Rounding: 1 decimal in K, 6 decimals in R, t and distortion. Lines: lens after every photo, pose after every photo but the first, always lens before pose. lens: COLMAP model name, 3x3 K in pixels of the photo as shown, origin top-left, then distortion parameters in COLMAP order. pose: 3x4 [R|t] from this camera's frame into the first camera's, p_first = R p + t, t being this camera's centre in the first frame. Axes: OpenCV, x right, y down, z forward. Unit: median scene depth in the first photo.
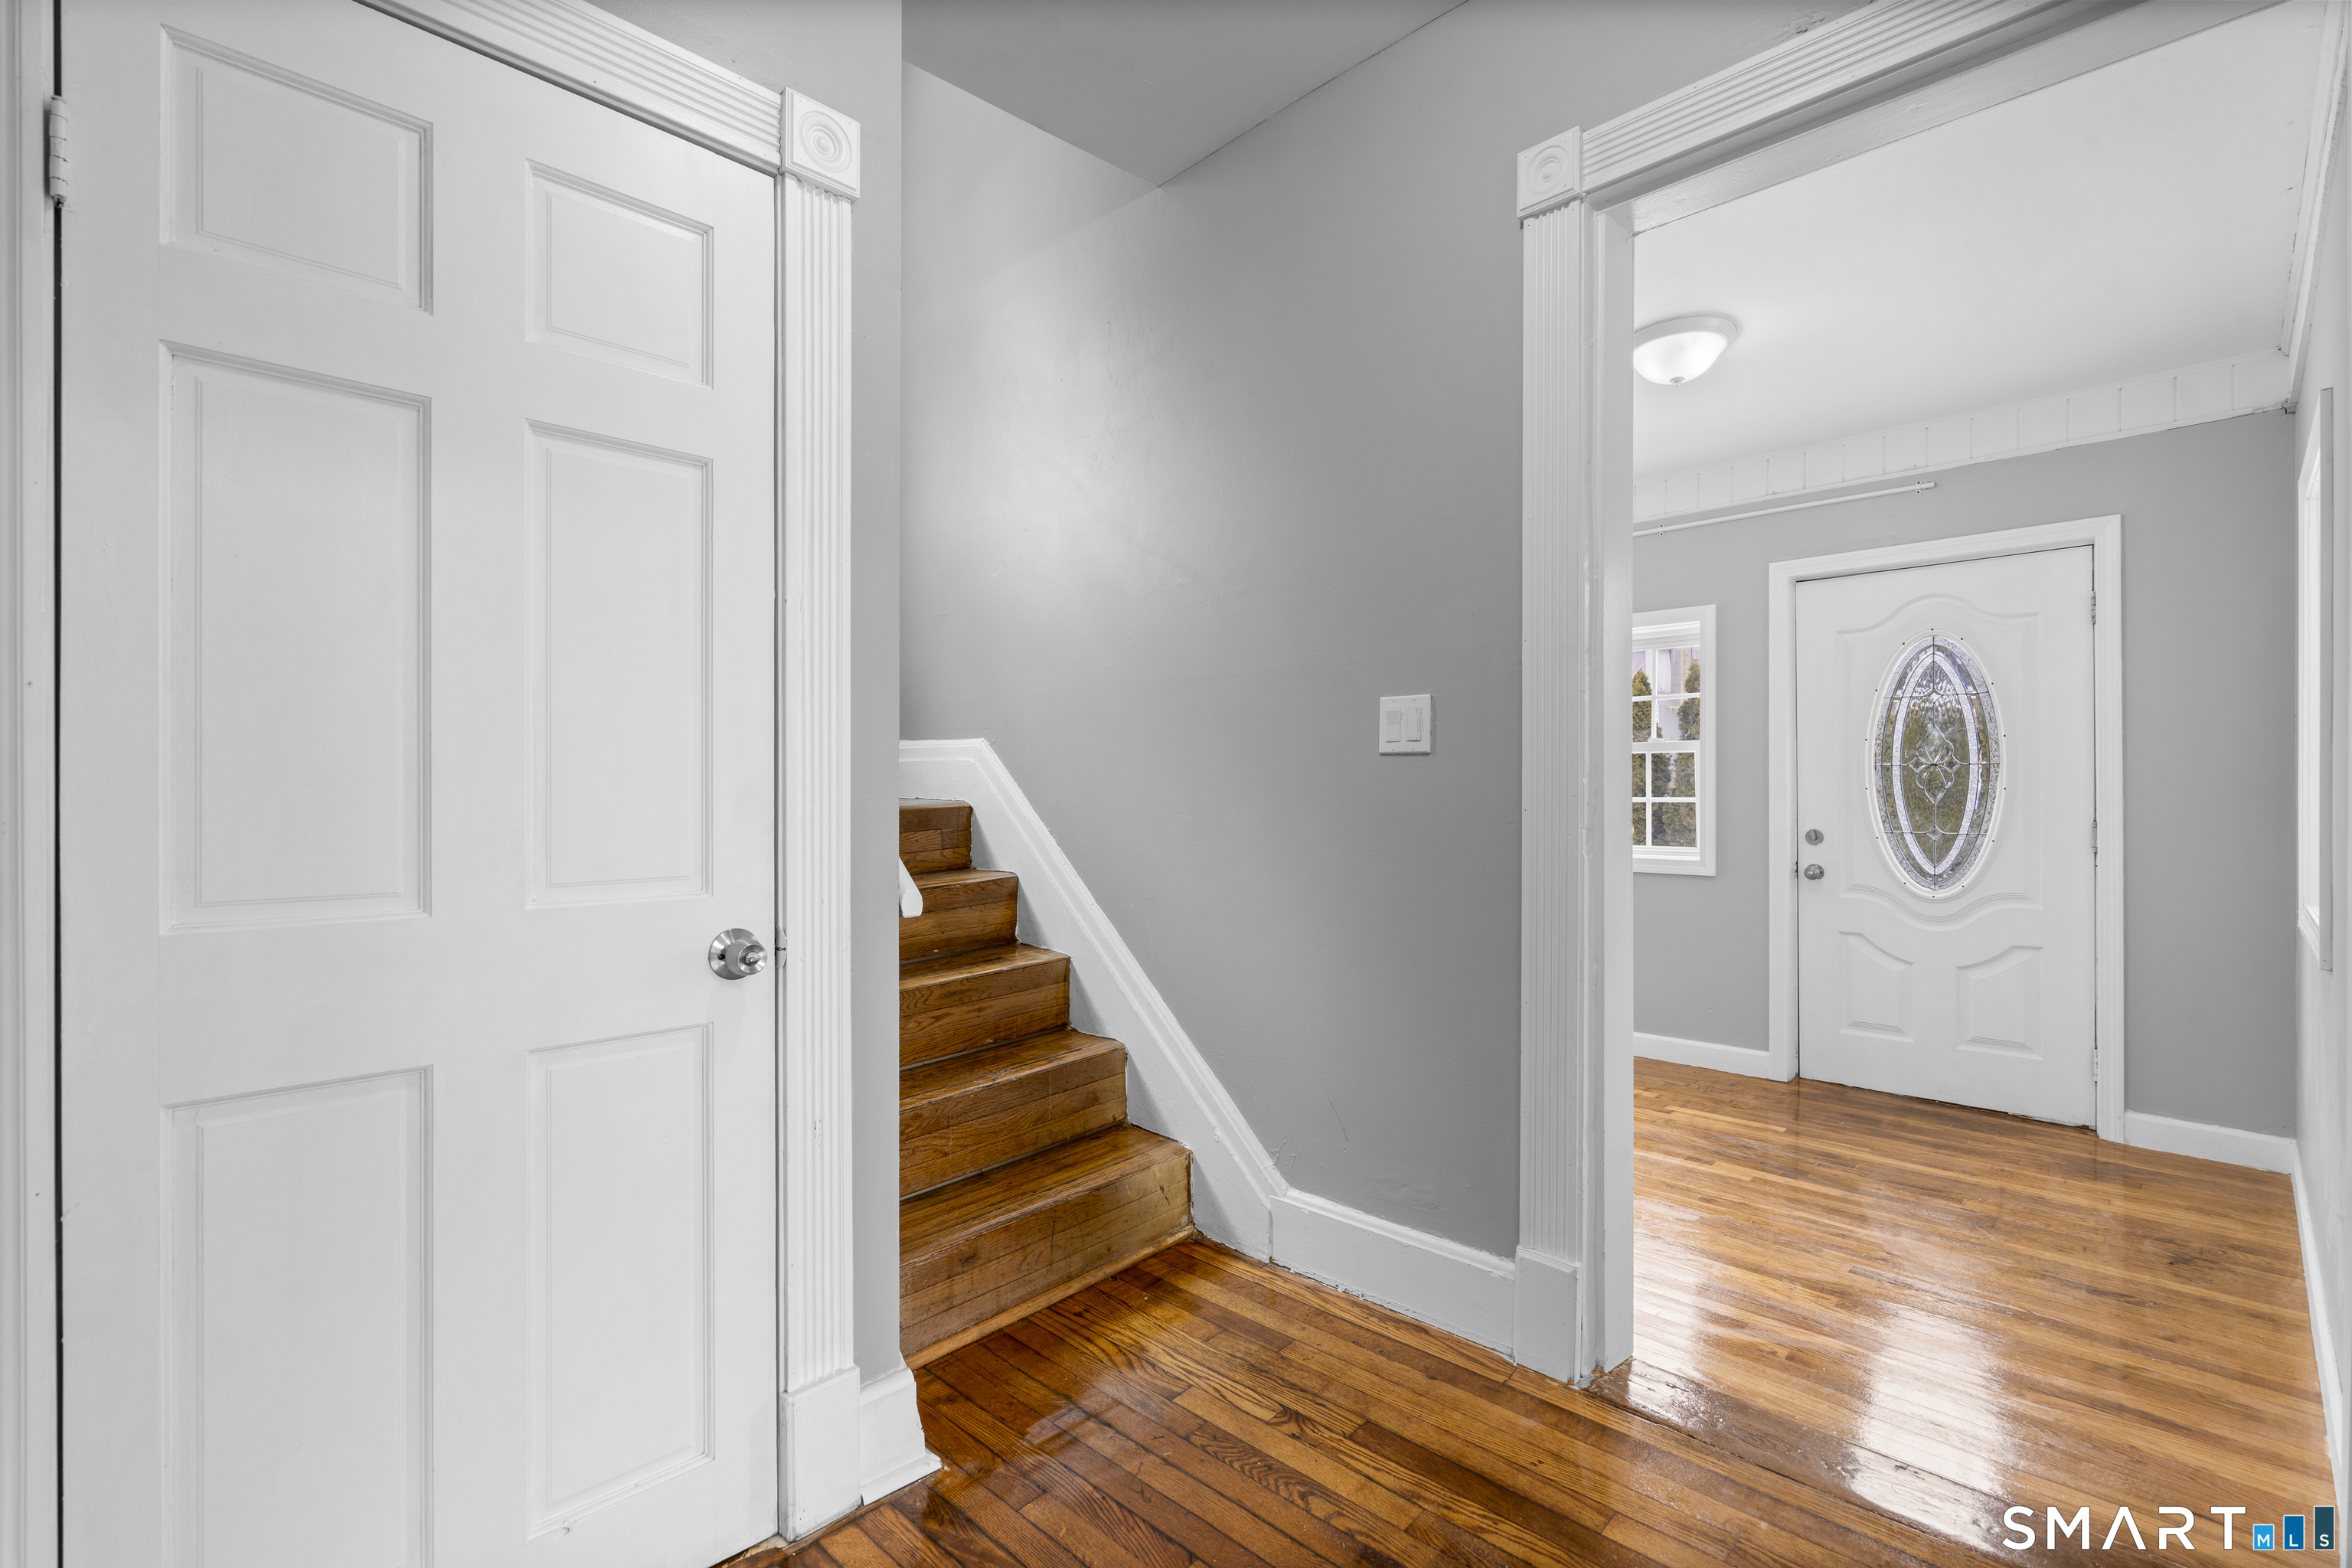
lens RADIAL K [[1052.1, 0, 1167.7], [0, 1052.1, 787.7], [0, 0, 1]] dist [-0.007031, 0.003695]
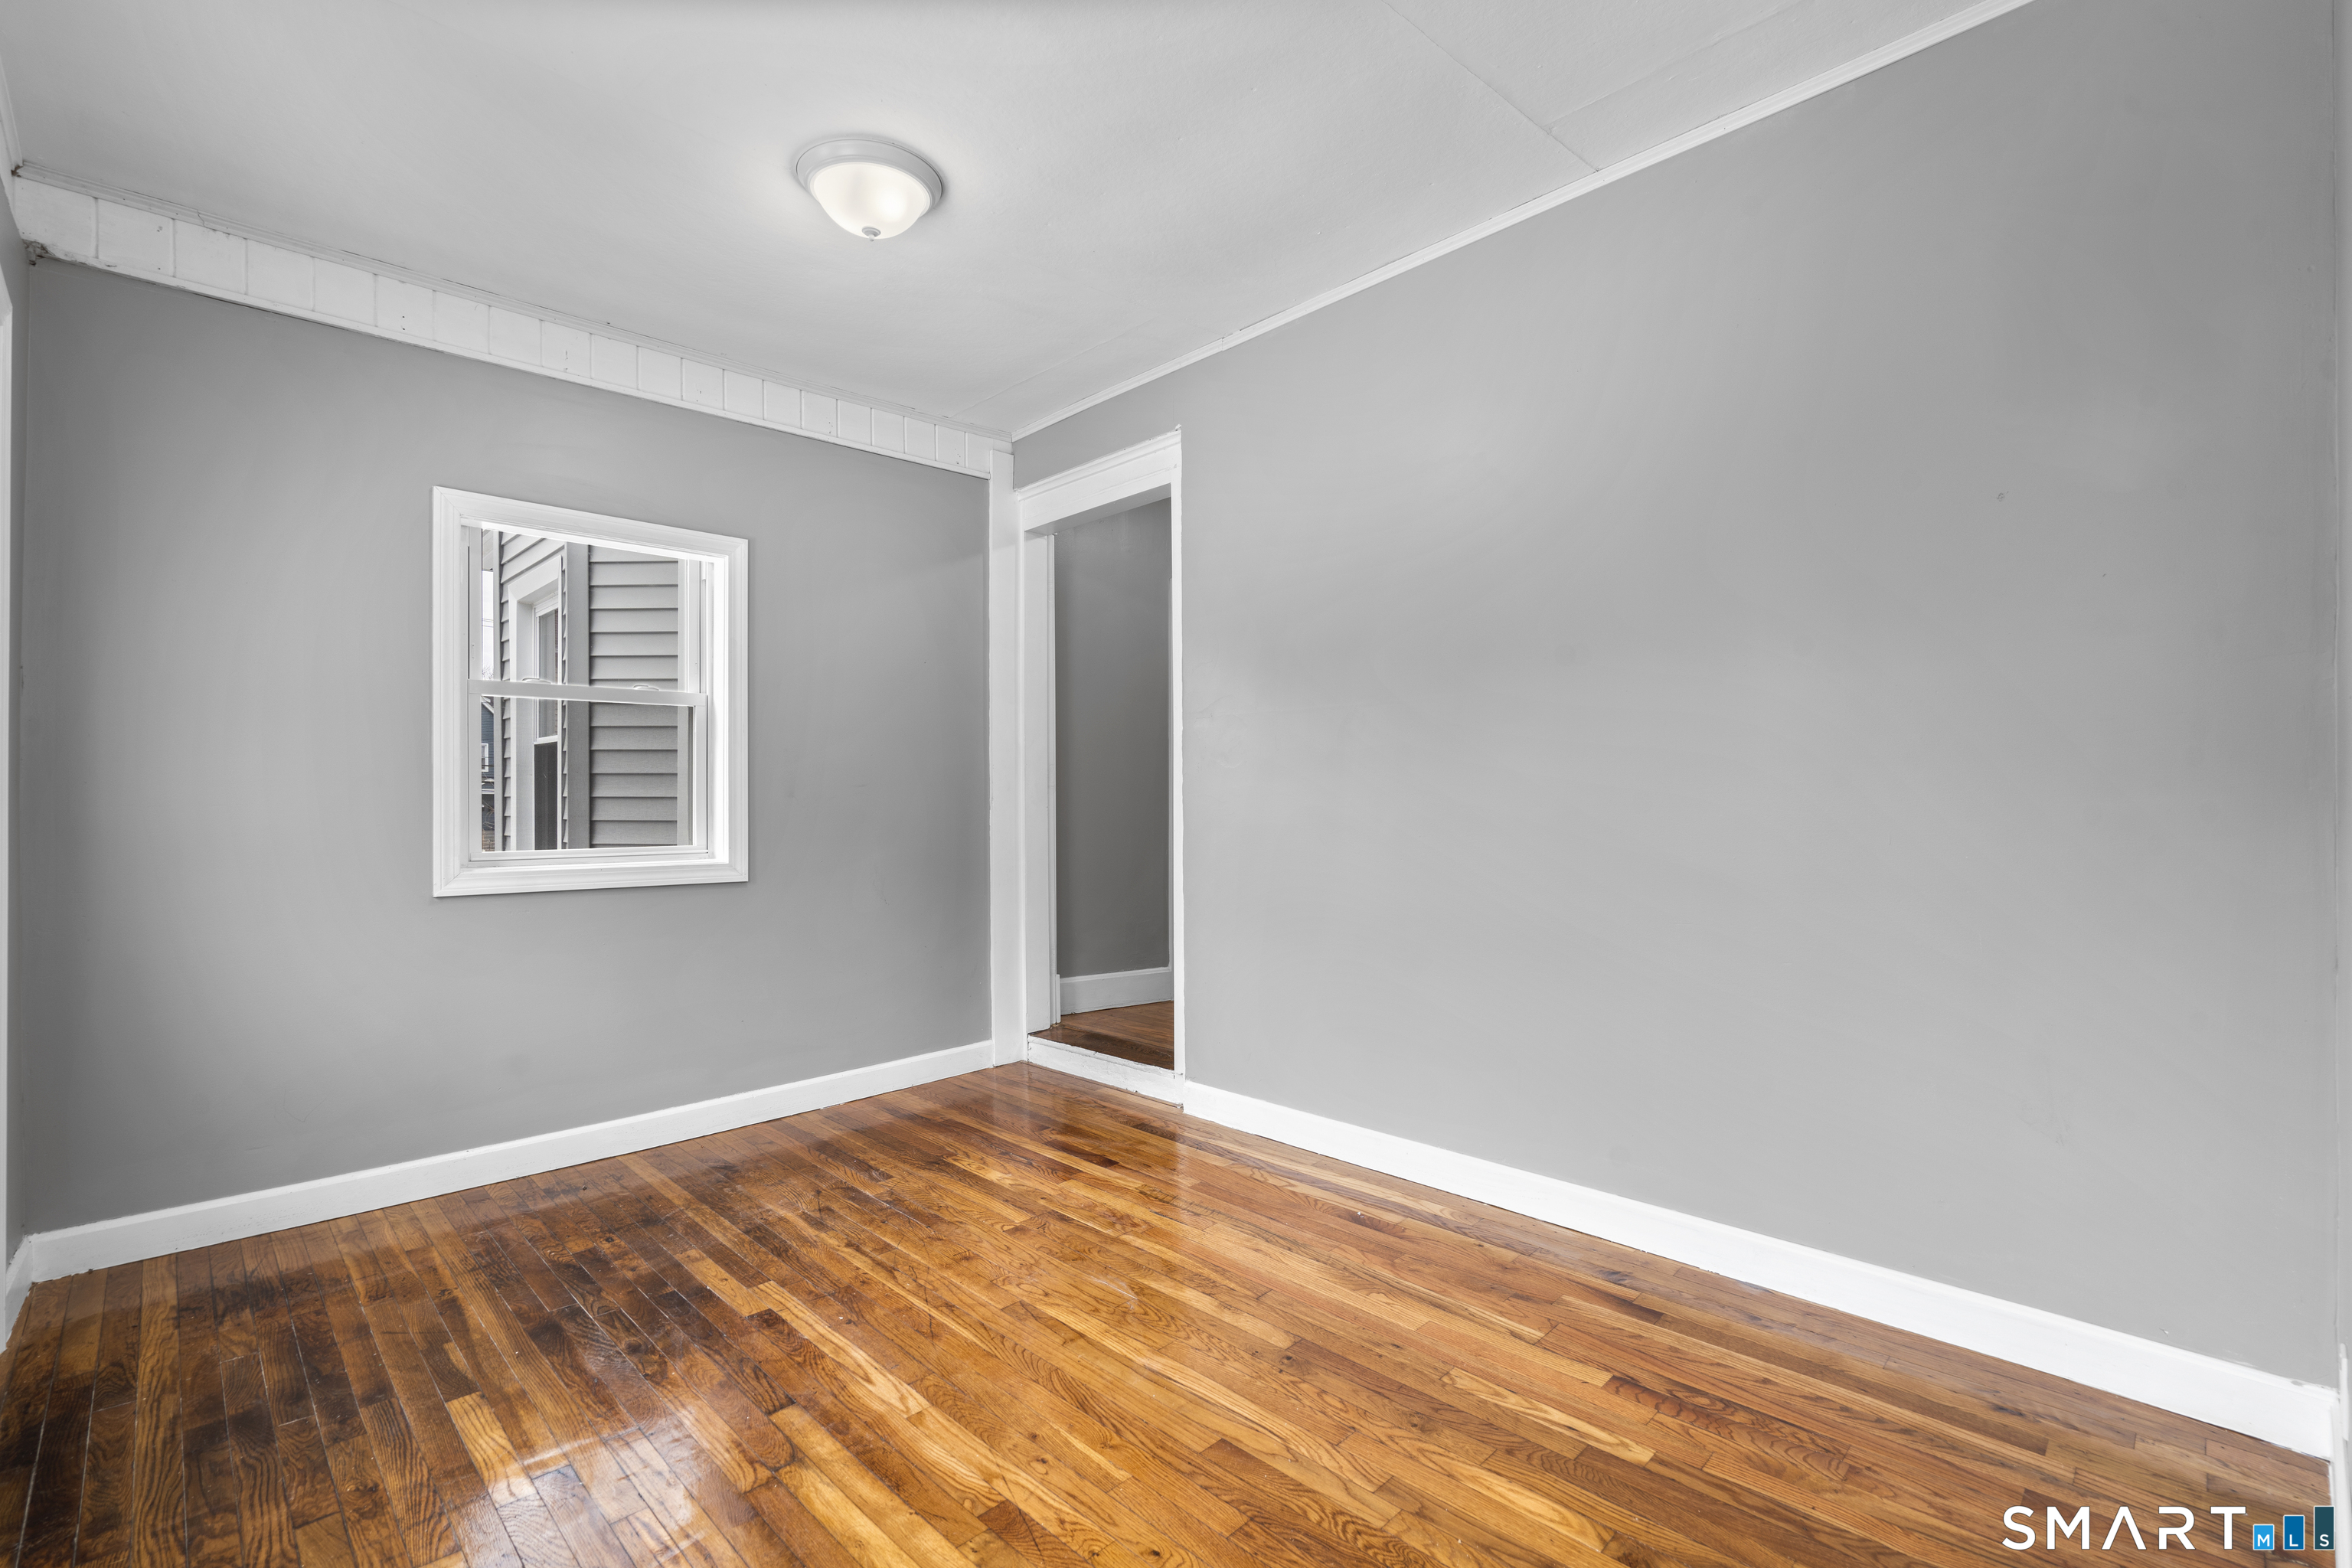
lens RADIAL K [[1052.1, 0, 1173.7], [0, 1052.1, 787.0], [0, 0, 1]] dist [-0.007031, 0.003695]
pose [[-0.999764, 0.002943, 0.021517, 0.201439], [0.002745, 0.999954, -0.009197, 0.020672], [-0.021543, -0.009135, -0.999726, 1.445956]]
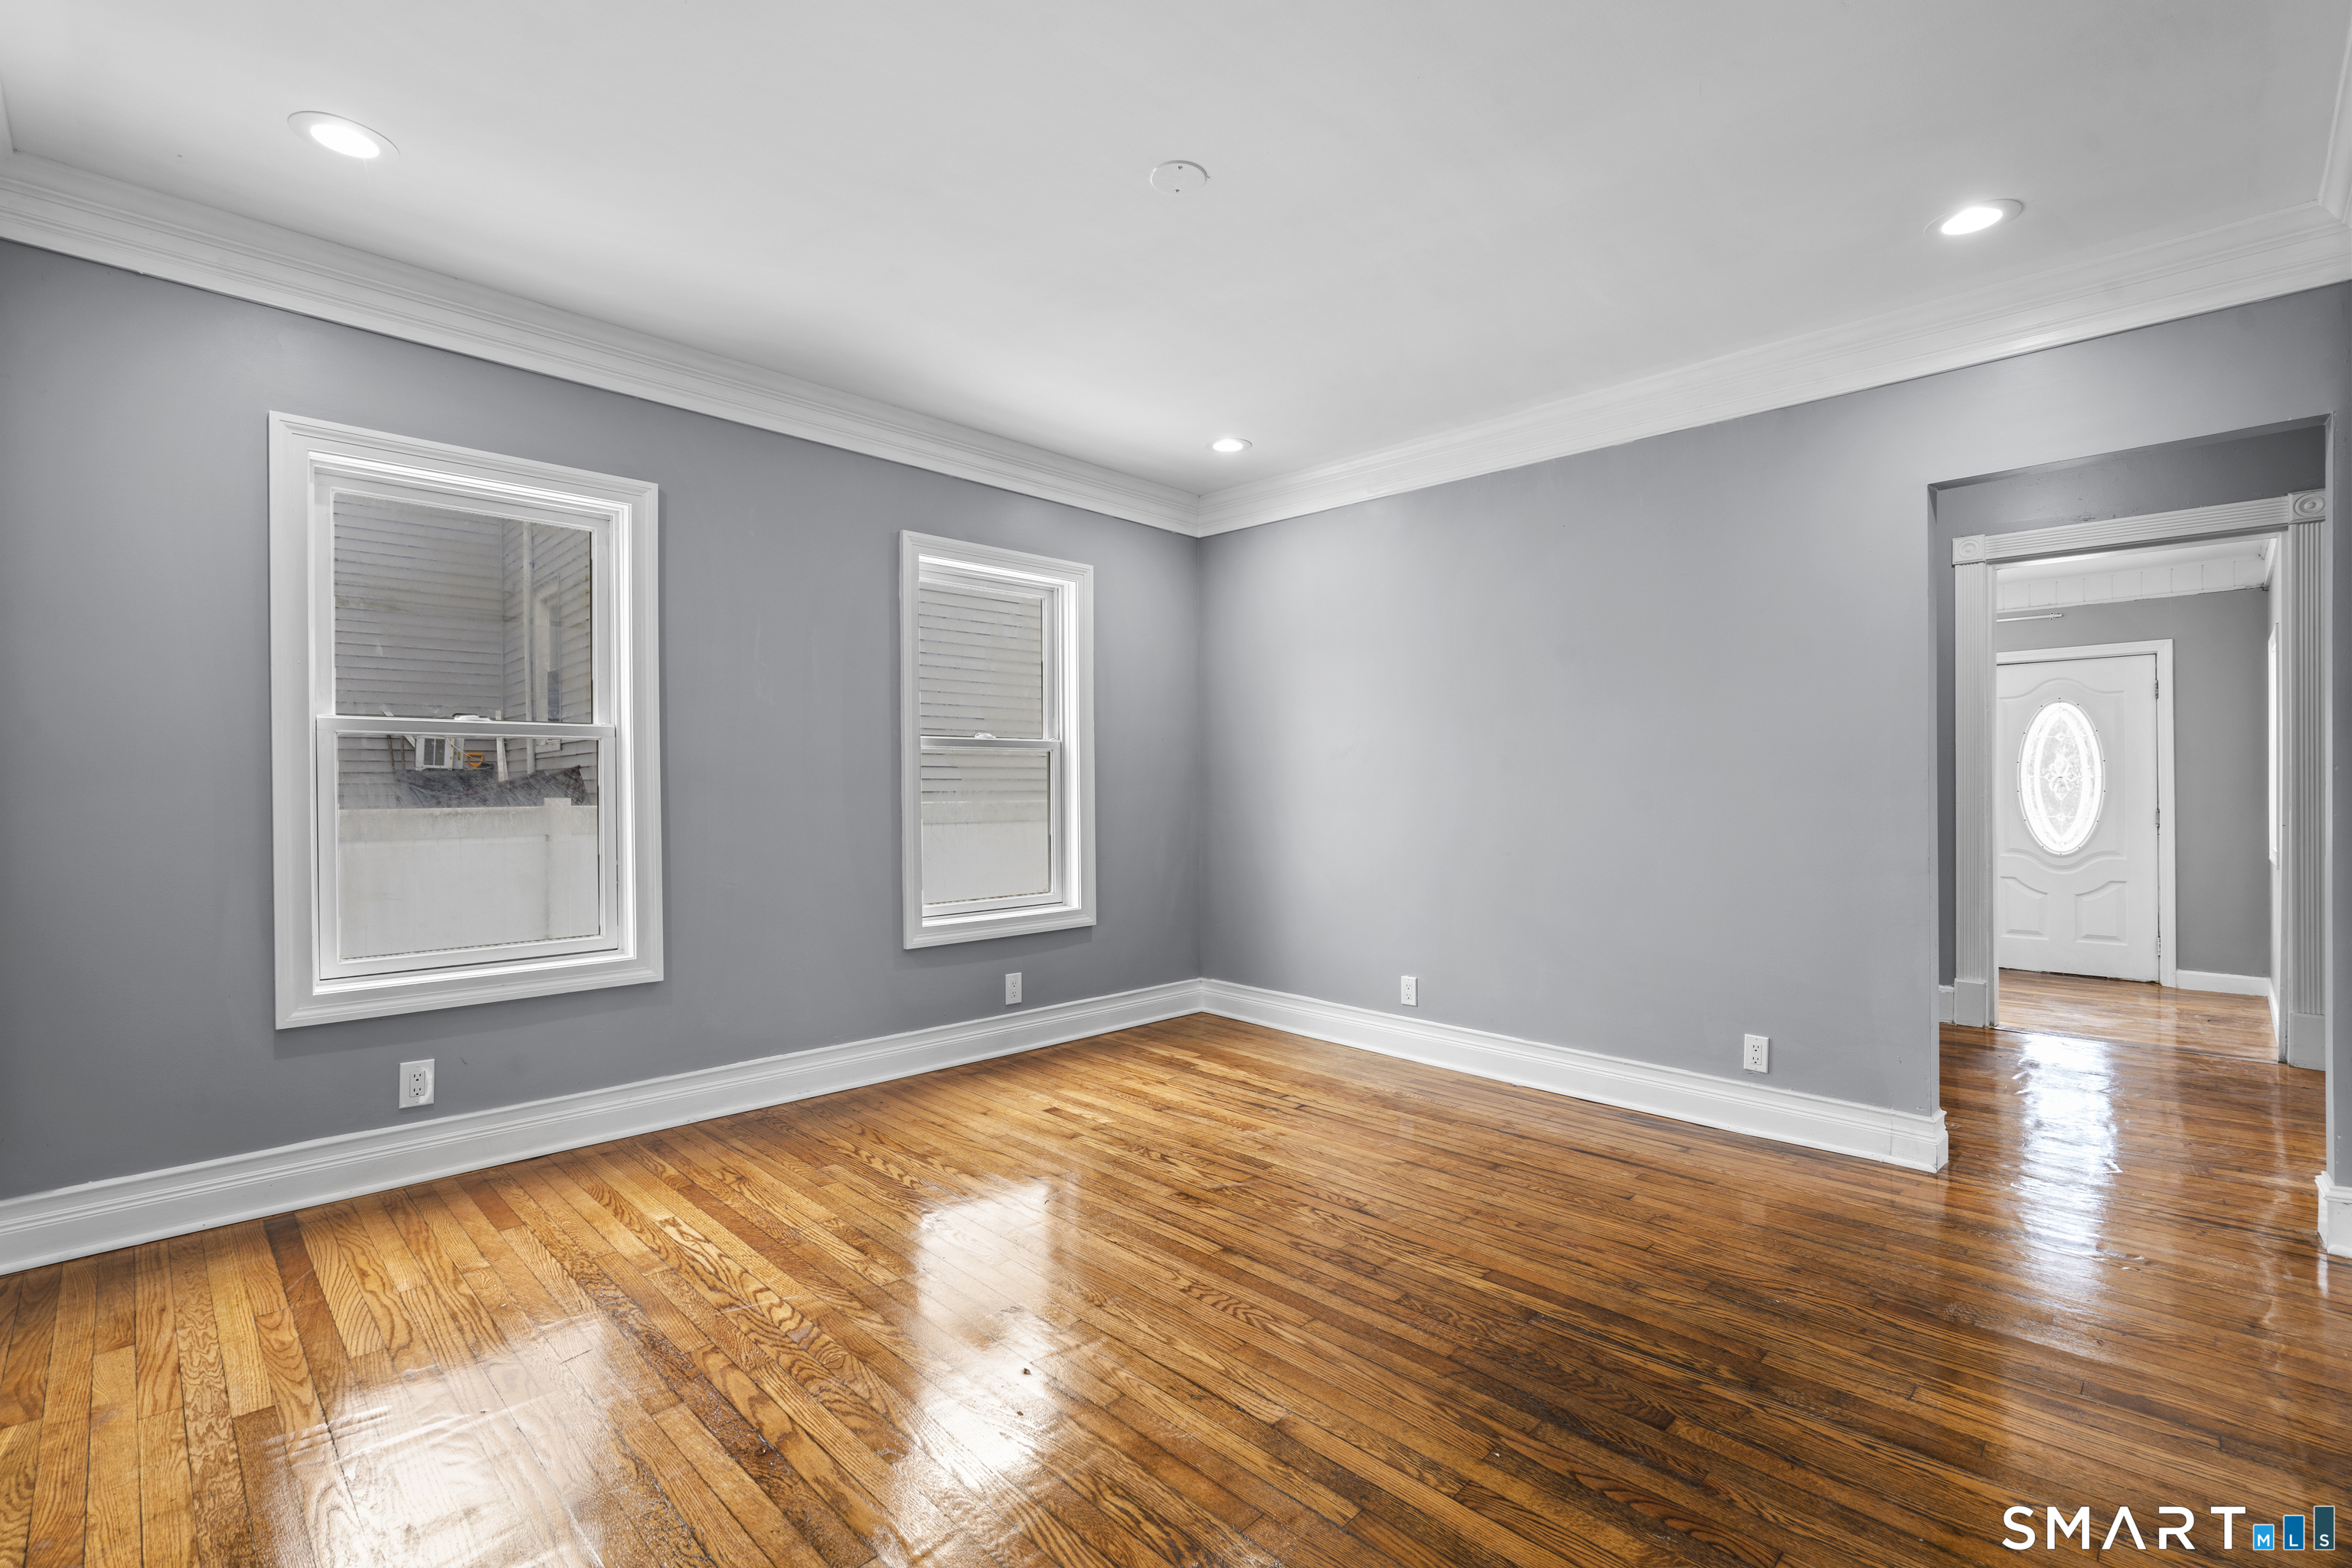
lens RADIAL K [[1052.1, 0, 1169.6], [0, 1052.1, 790.4], [0, 0, 1]] dist [-0.007031, 0.003695]
pose [[0.999956, -0.006886, 0.006431, -0.755114], [0.006876, 0.999975, 0.001643, -0.013856], [-0.006442, -0.001599, 0.999978, -0.721599]]
